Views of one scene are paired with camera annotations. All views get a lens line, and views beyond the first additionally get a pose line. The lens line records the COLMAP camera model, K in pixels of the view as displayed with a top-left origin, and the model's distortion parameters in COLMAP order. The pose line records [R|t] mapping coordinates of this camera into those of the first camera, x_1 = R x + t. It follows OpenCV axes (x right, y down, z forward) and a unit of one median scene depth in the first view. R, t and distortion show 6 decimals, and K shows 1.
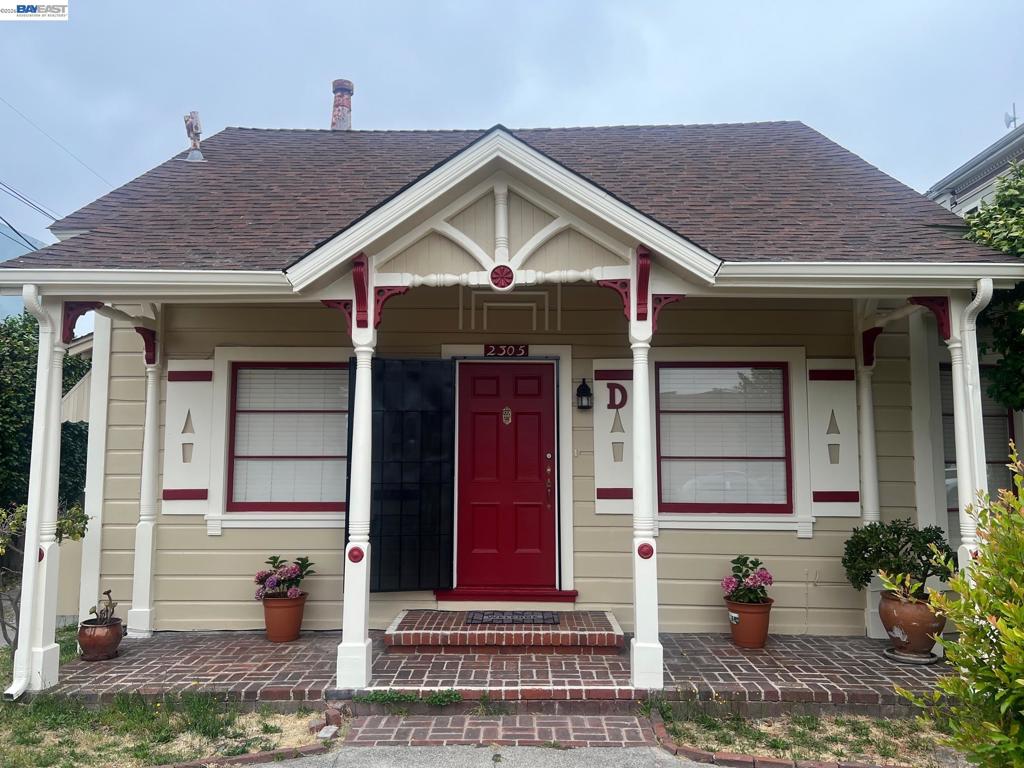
lens RADIAL K [[765.4, 0, 513.3], [0, 765.4, 387.2], [0, 0, 1]] dist [0.058491, -0.062285]
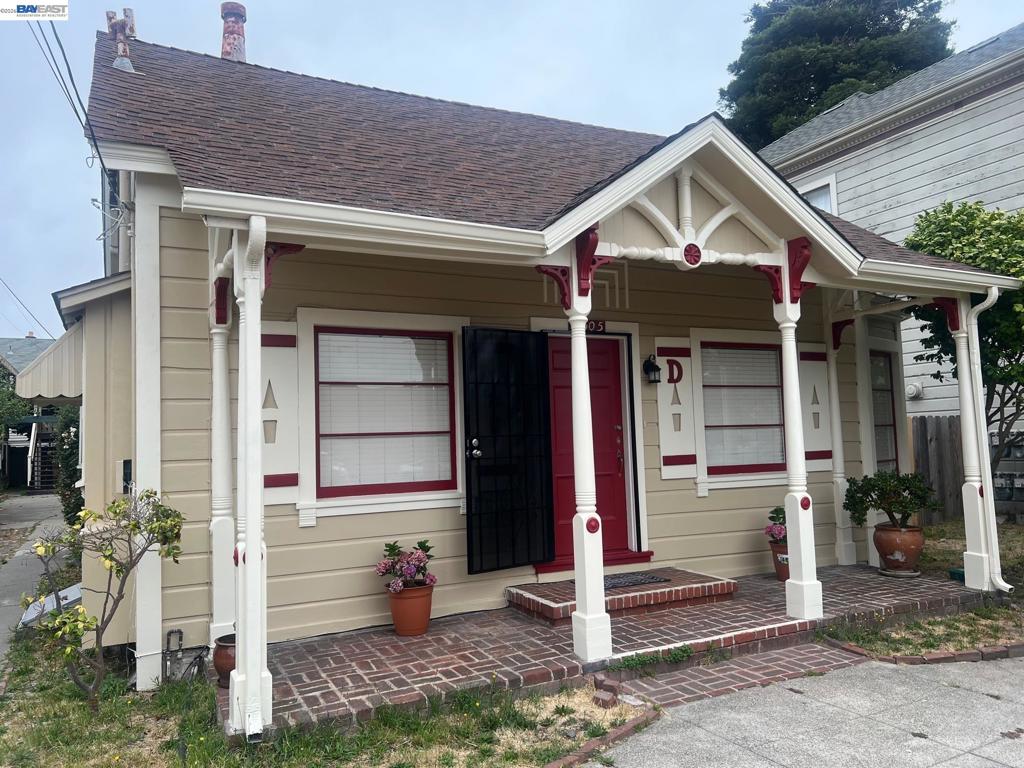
lens RADIAL K [[765.4, 0, 510.2], [0, 765.4, 389.8], [0, 0, 1]] dist [0.058491, -0.062285]
pose [[0.884308, 0.002728, 0.466896, -0.596782], [-0.013300, 0.999724, 0.019348, 0.020133], [-0.466715, -0.023319, 0.884100, 0.143351]]
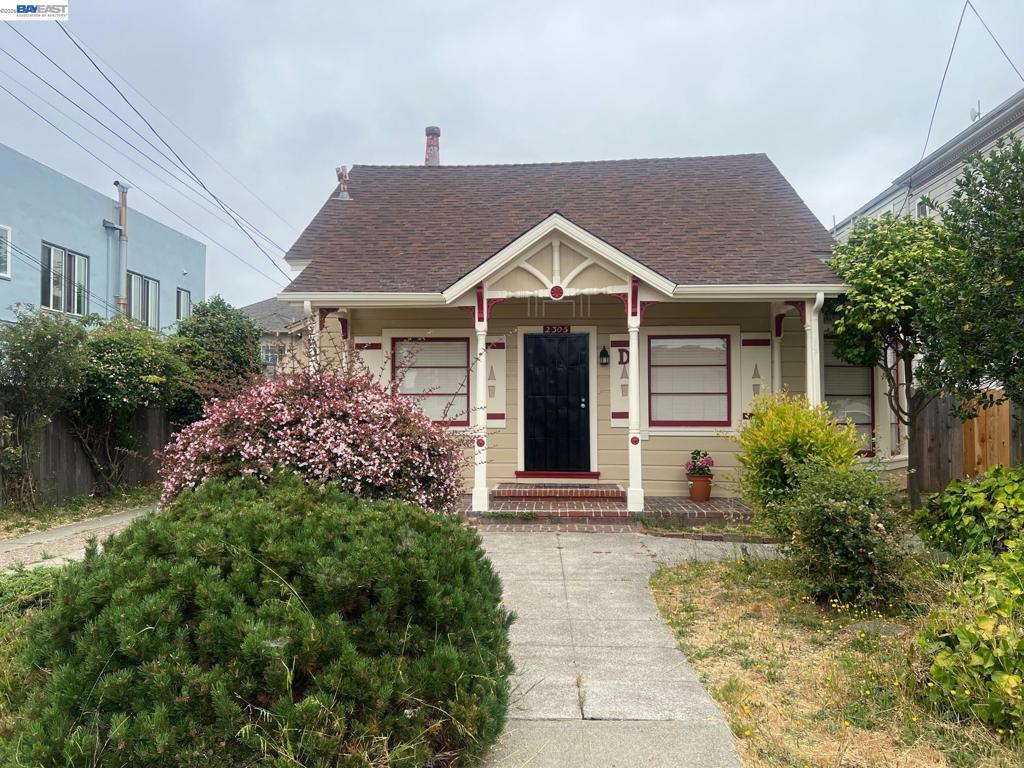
lens RADIAL K [[765.4, 0, 510.3], [0, 765.4, 386.6], [0, 0, 1]] dist [0.058491, -0.062285]
pose [[0.998840, -0.005348, -0.047864, -0.032007], [0.008213, 0.998172, 0.059878, -0.025134], [0.047456, -0.060202, 0.997058, -0.673991]]
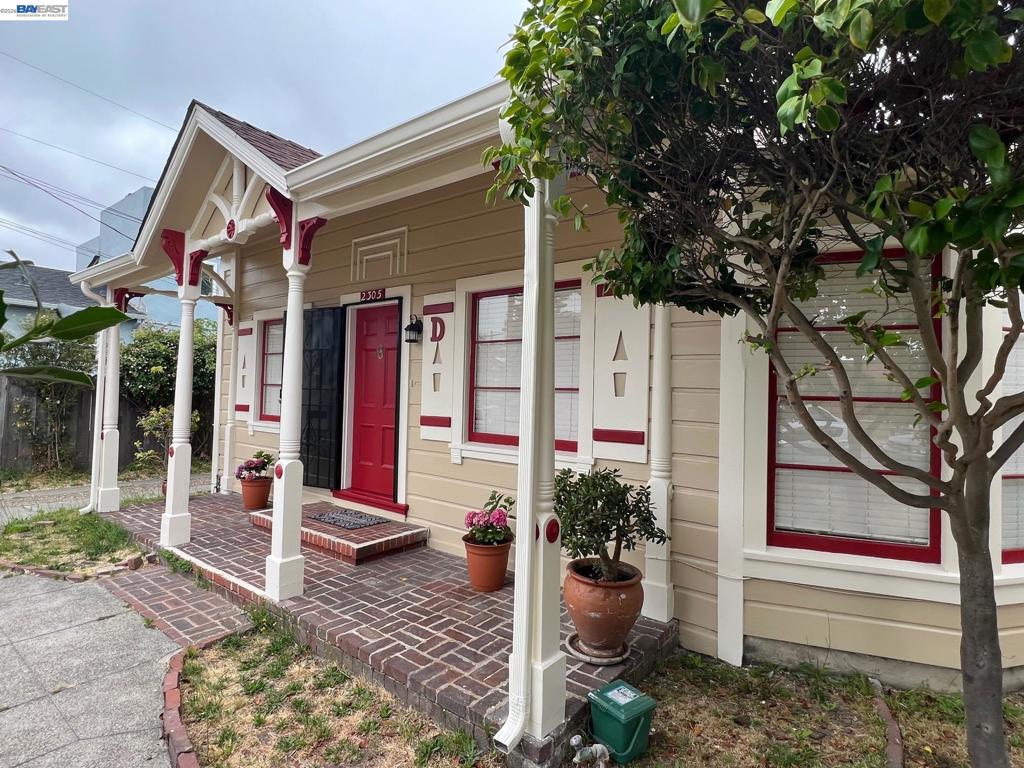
lens RADIAL K [[533.1, 0, 510.1], [0, 533.1, 385.9], [0, 0, 1]] dist [-0.000932, -0.001111]
pose [[0.793603, 0.008656, -0.608374, 0.672088], [0.034363, 0.997665, 0.059021, 0.050762], [0.607464, -0.067745, 0.791453, 0.489144]]
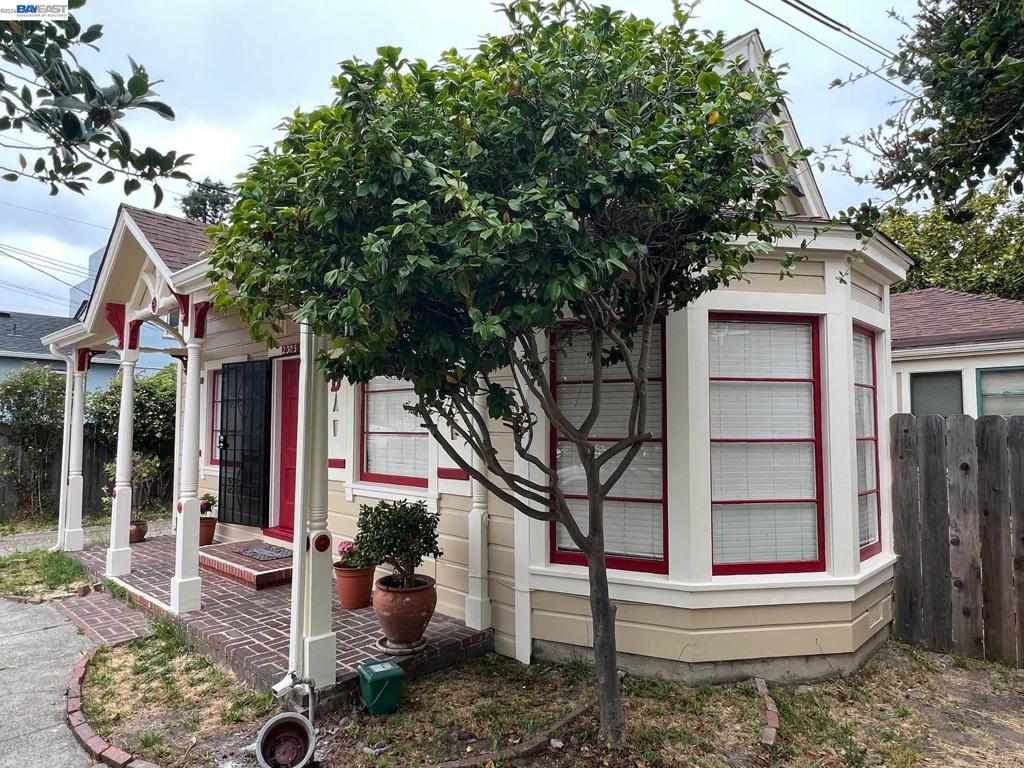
lens RADIAL K [[640.6, 0, 510.0], [0, 640.6, 391.1], [0, 0, 1]] dist [-0.004168, -0.002730]
pose [[0.731016, -0.038170, -0.681291, 1.018681], [0.065017, 0.997788, 0.013861, 0.032131], [0.679255, -0.054428, 0.731881, 0.473181]]
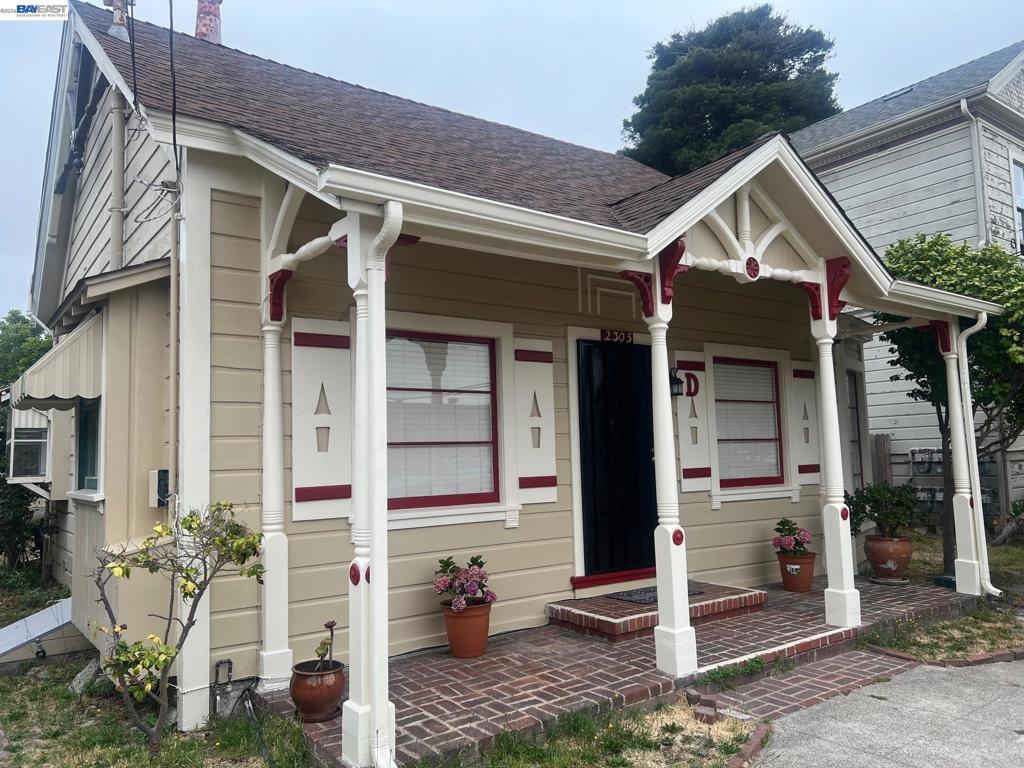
lens RADIAL K [[765.4, 0, 512.8], [0, 765.4, 389.7], [0, 0, 1]] dist [0.058491, -0.062285]
pose [[0.796023, 0.029939, 0.604525, -0.756170], [-0.031197, 0.999478, -0.008420, 0.036614], [-0.604462, -0.012157, 0.796542, 0.279905]]
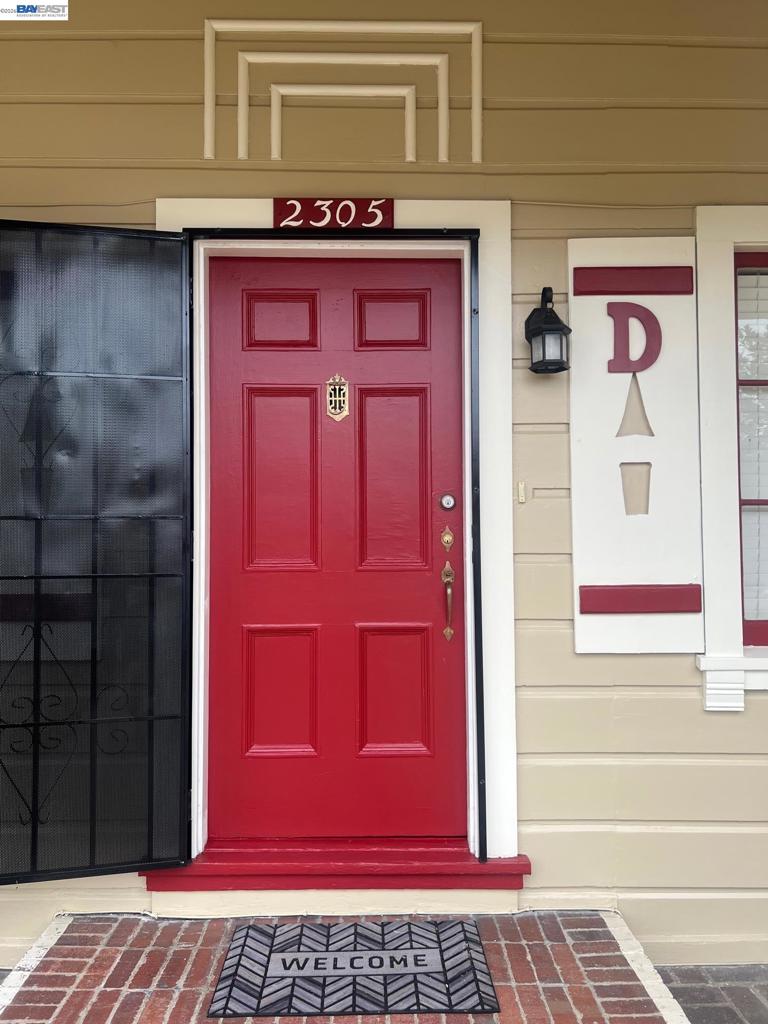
lens RADIAL K [[765.4, 0, 380.0], [0, 765.4, 515.5], [0, 0, 1]] dist [0.058491, -0.062285]
pose [[0.999609, -0.005490, 0.027418, 0.001997], [0.003696, 0.997873, 0.065090, 0.074227], [-0.027717, -0.064963, 0.997503, 0.639311]]
